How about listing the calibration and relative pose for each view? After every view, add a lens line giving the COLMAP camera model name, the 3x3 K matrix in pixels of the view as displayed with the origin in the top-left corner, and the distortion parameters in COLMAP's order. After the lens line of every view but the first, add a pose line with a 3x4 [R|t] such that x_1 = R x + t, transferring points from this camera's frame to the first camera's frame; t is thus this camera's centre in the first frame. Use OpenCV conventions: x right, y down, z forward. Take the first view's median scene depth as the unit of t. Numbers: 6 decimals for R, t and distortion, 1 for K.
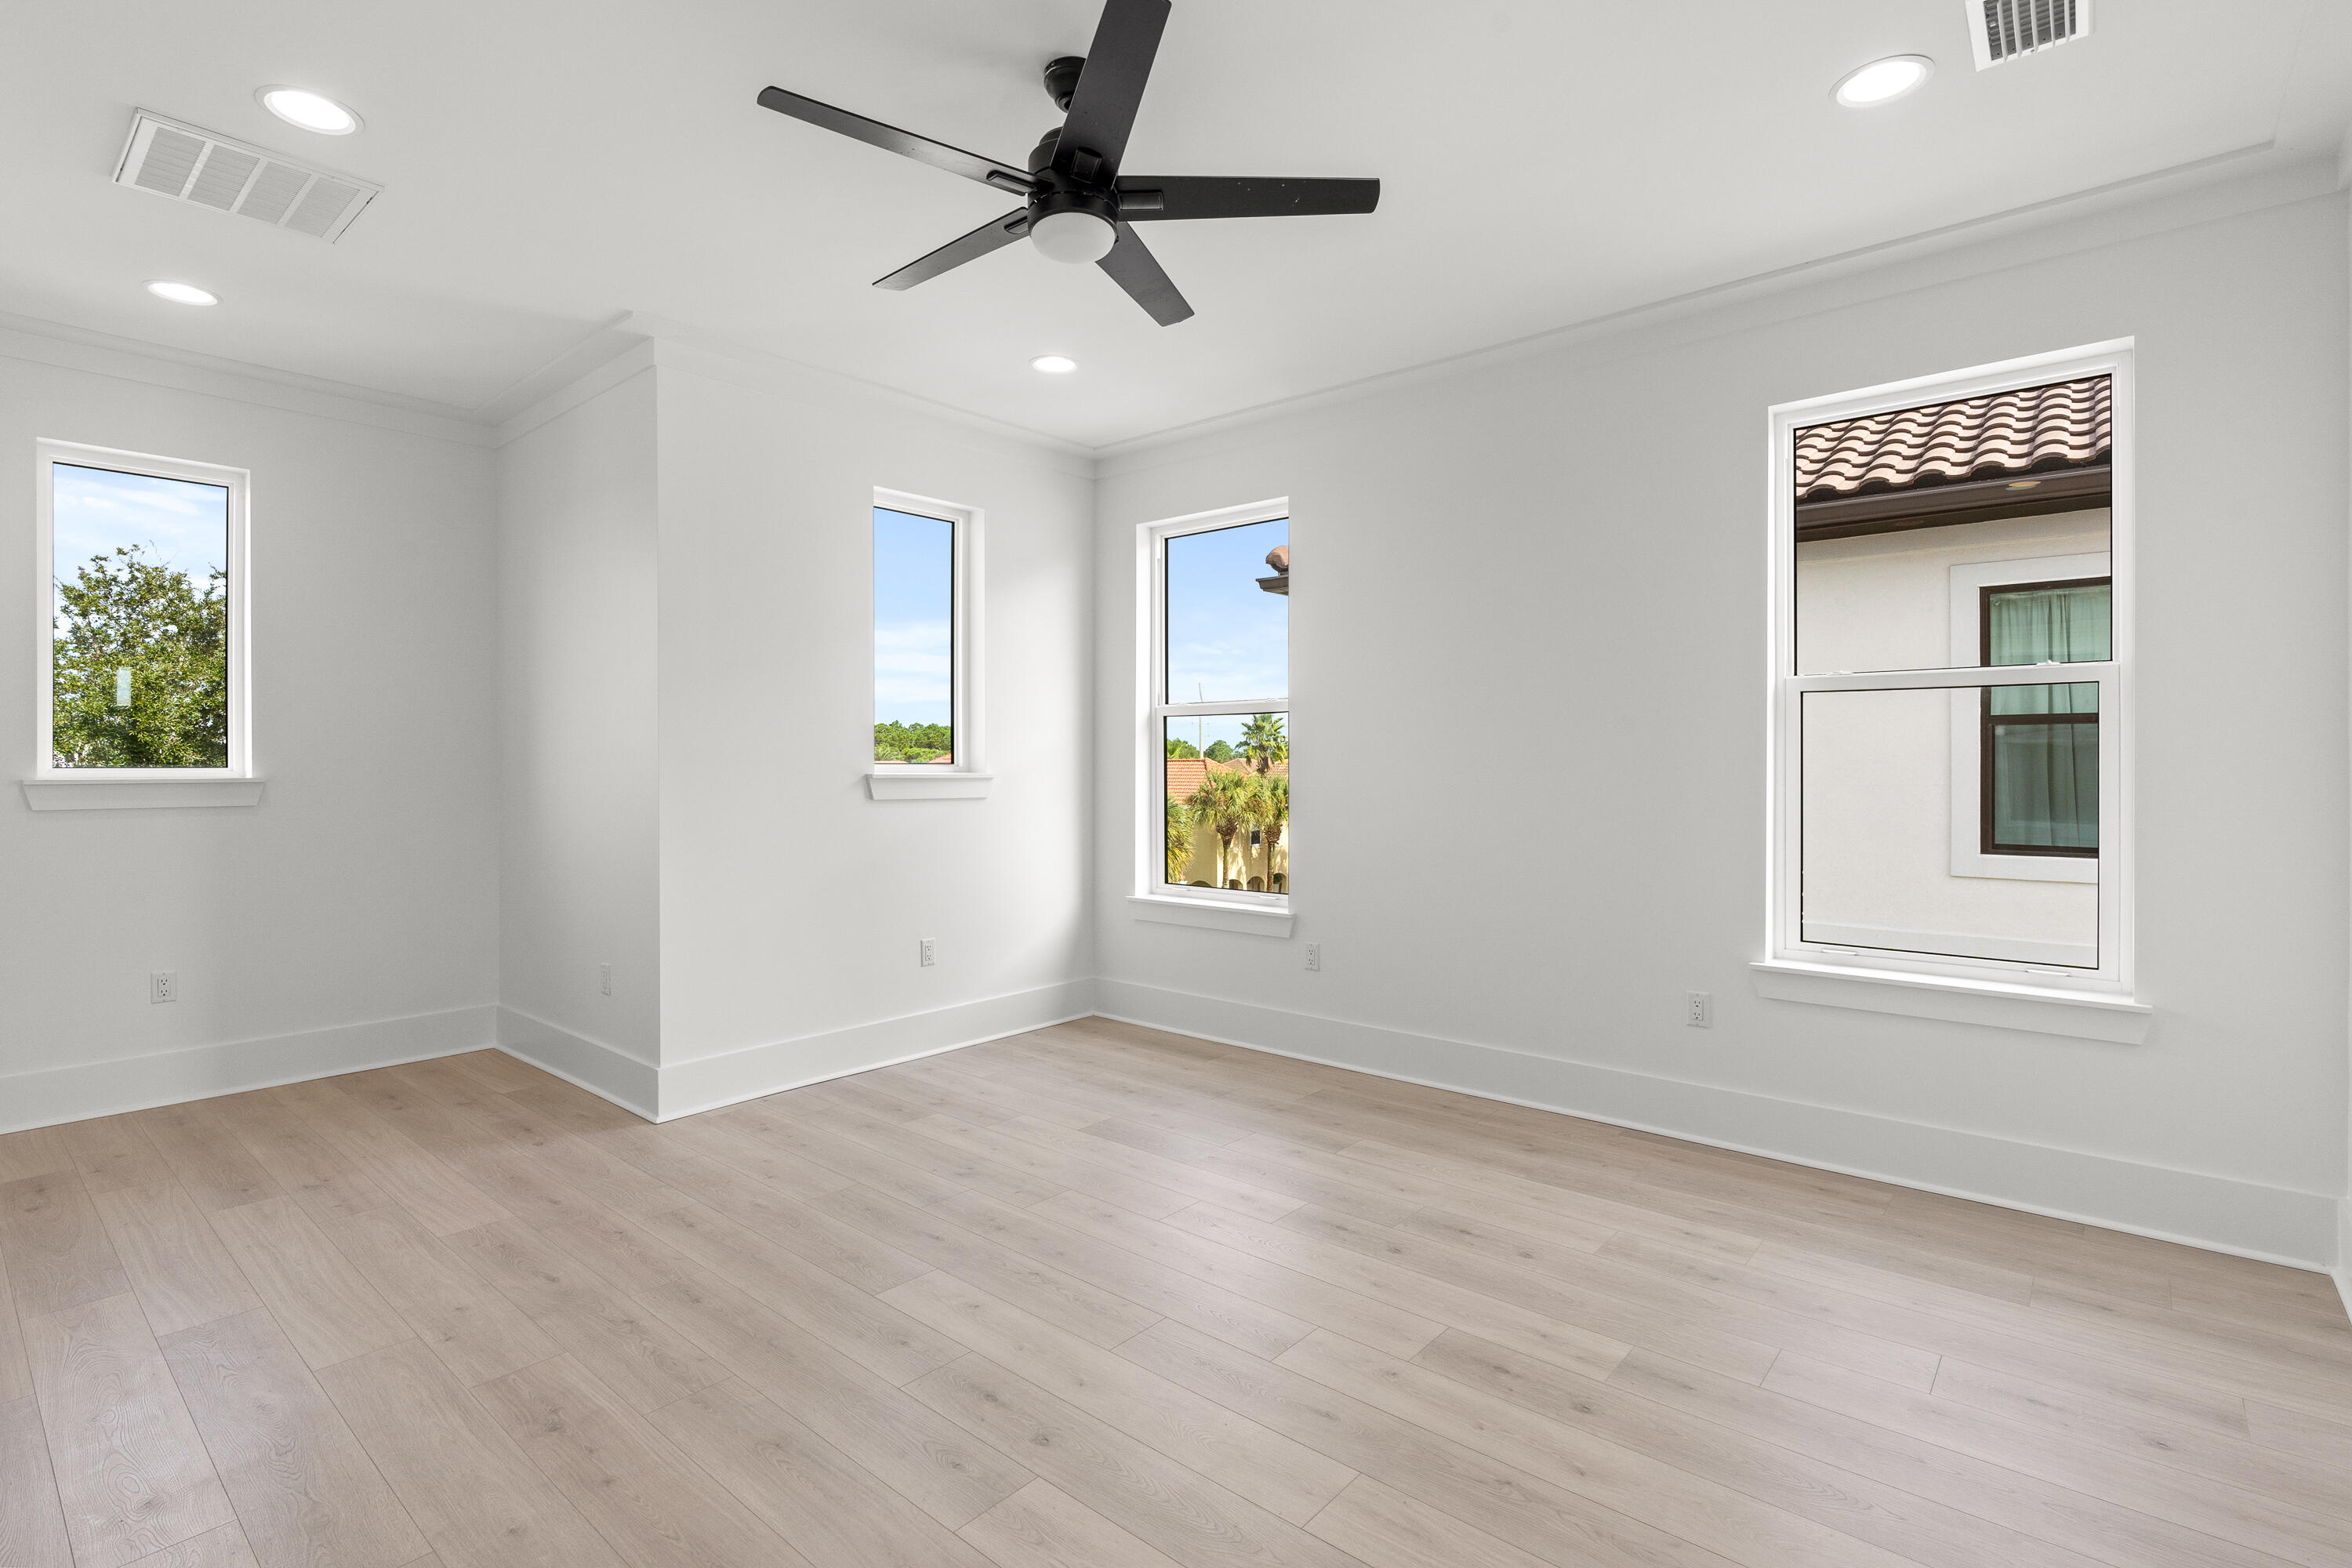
lens RADIAL K [[1155.9, 0, 1153.0], [0, 1155.9, 763.5], [0, 0, 1]] dist [-0.015119, 0.000035]
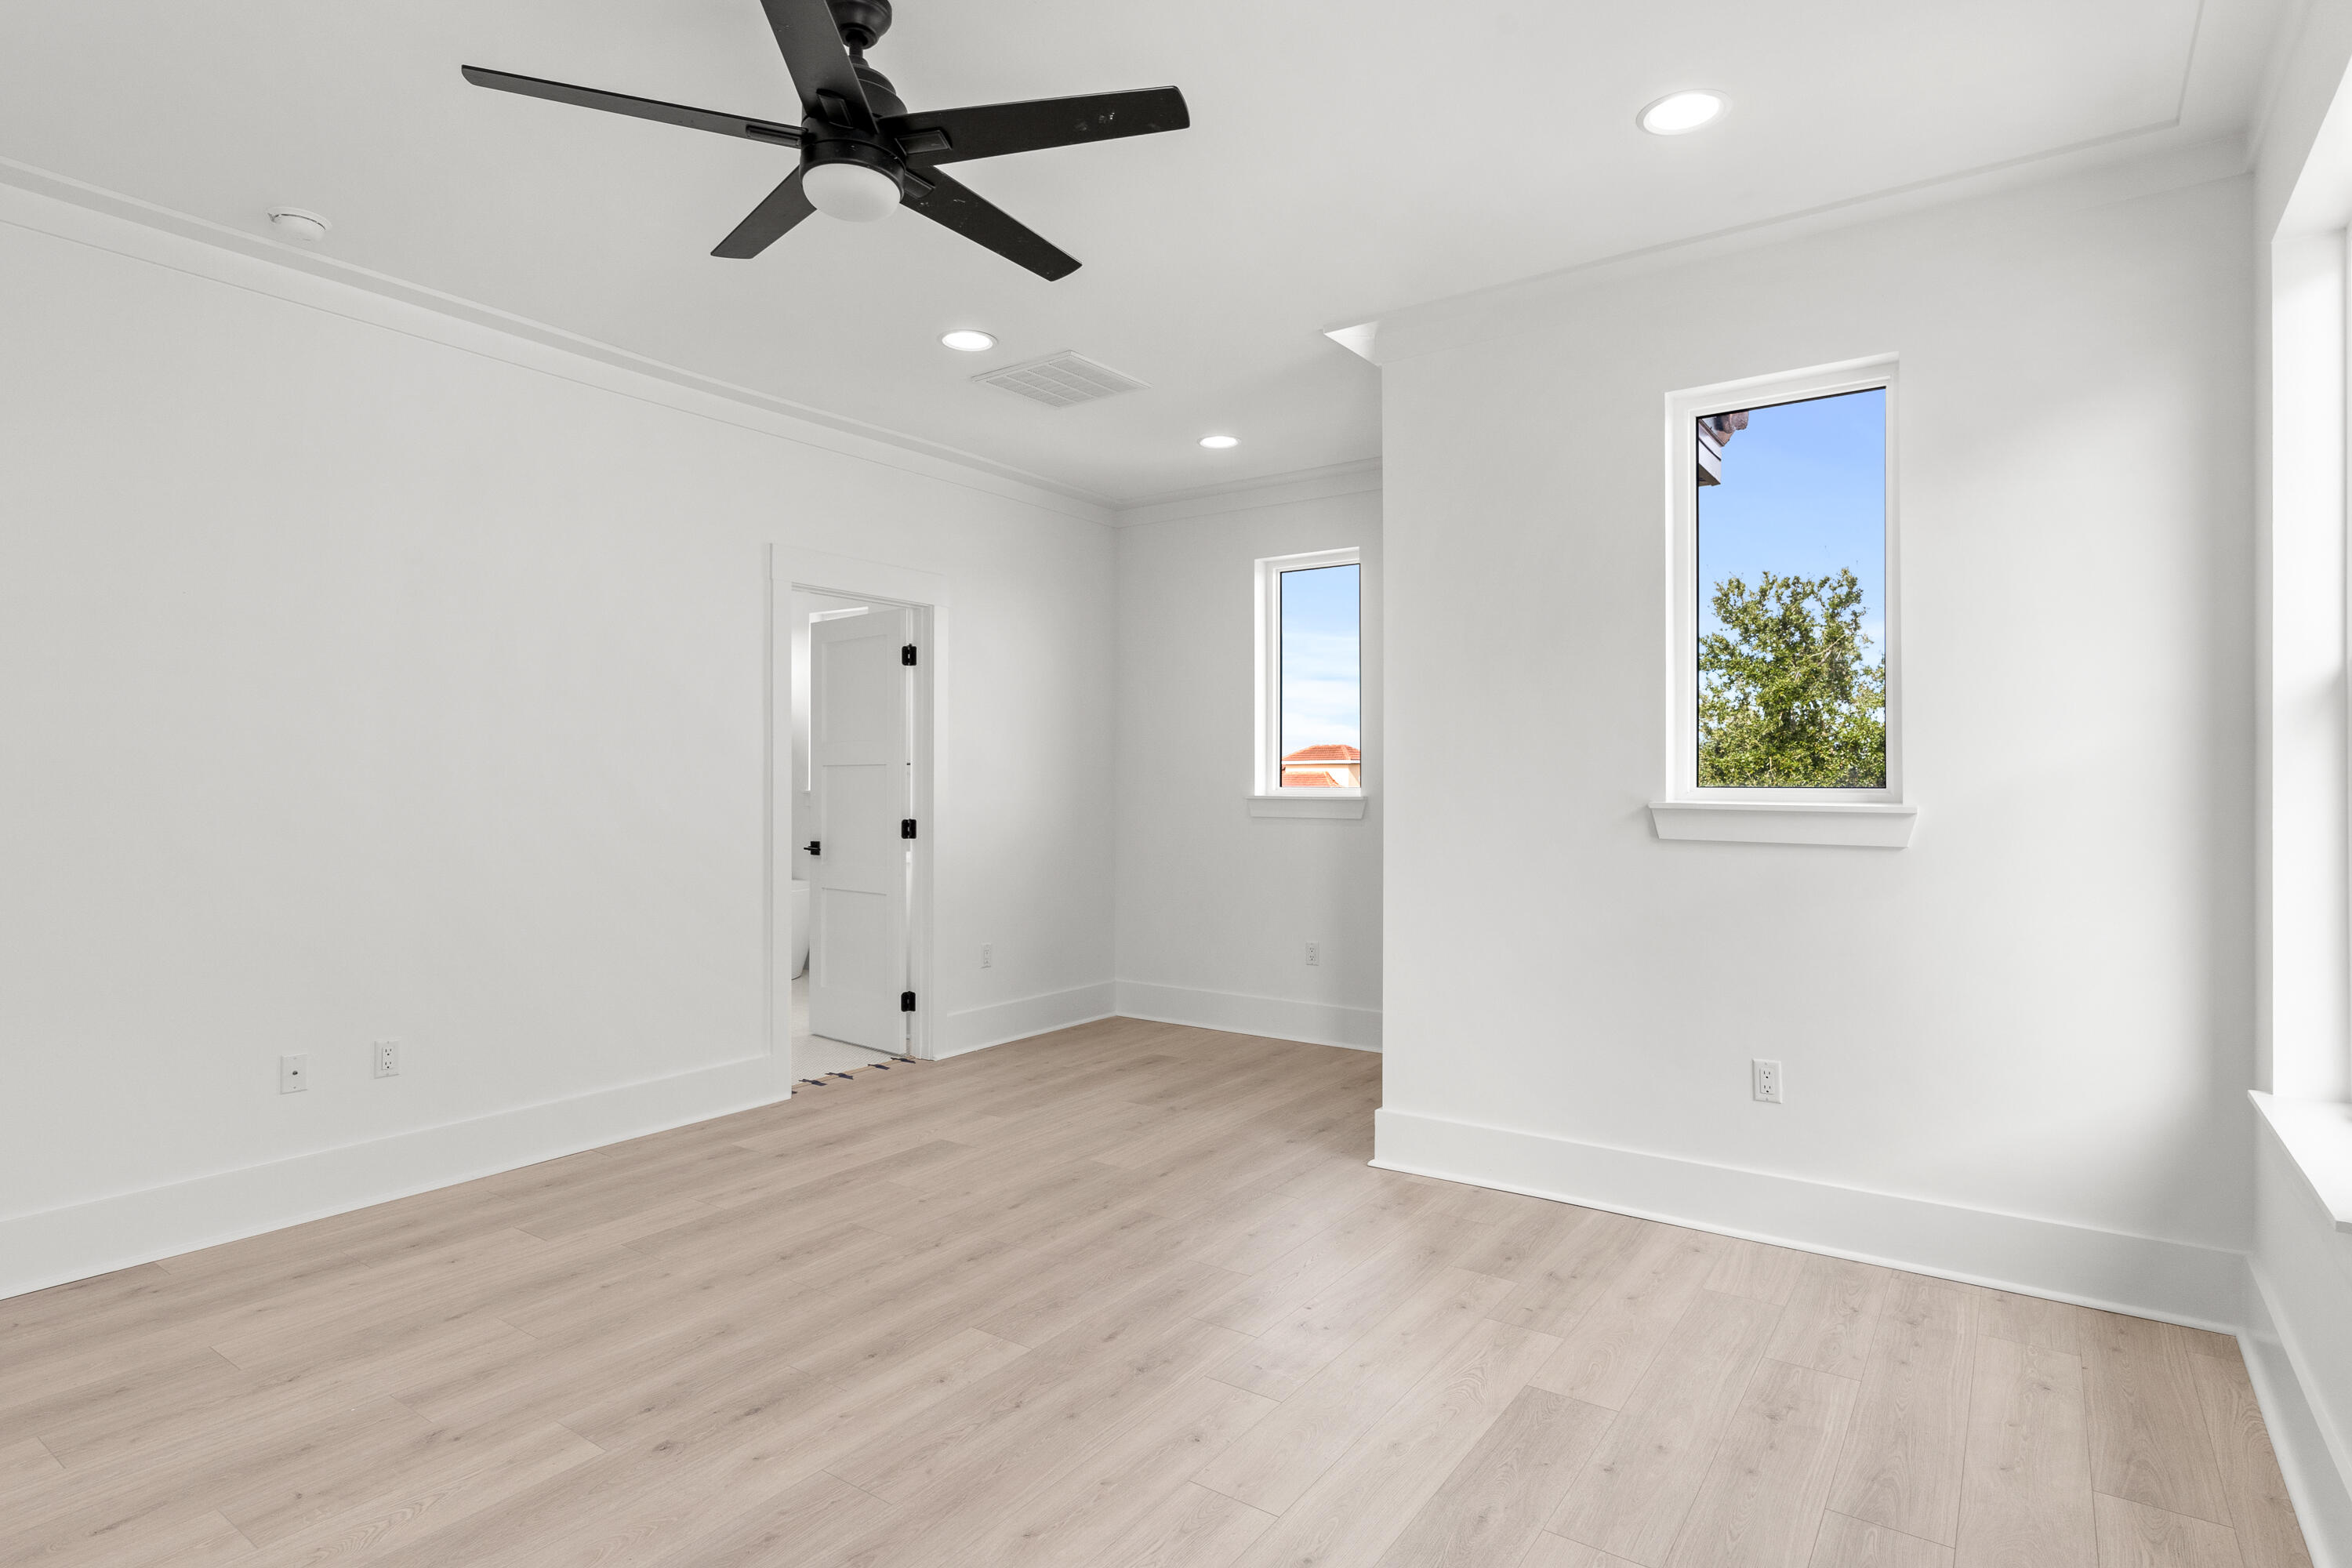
lens RADIAL K [[1196.0, 0, 1135.0], [0, 1196.0, 785.2], [0, 0, 1]] dist [-0.006771, -0.001695]
pose [[0.073420, -0.002088, -0.997299, 0.627766], [-0.000919, 0.999997, -0.002161, -0.000005], [0.997301, 0.001075, 0.073417, 0.846639]]
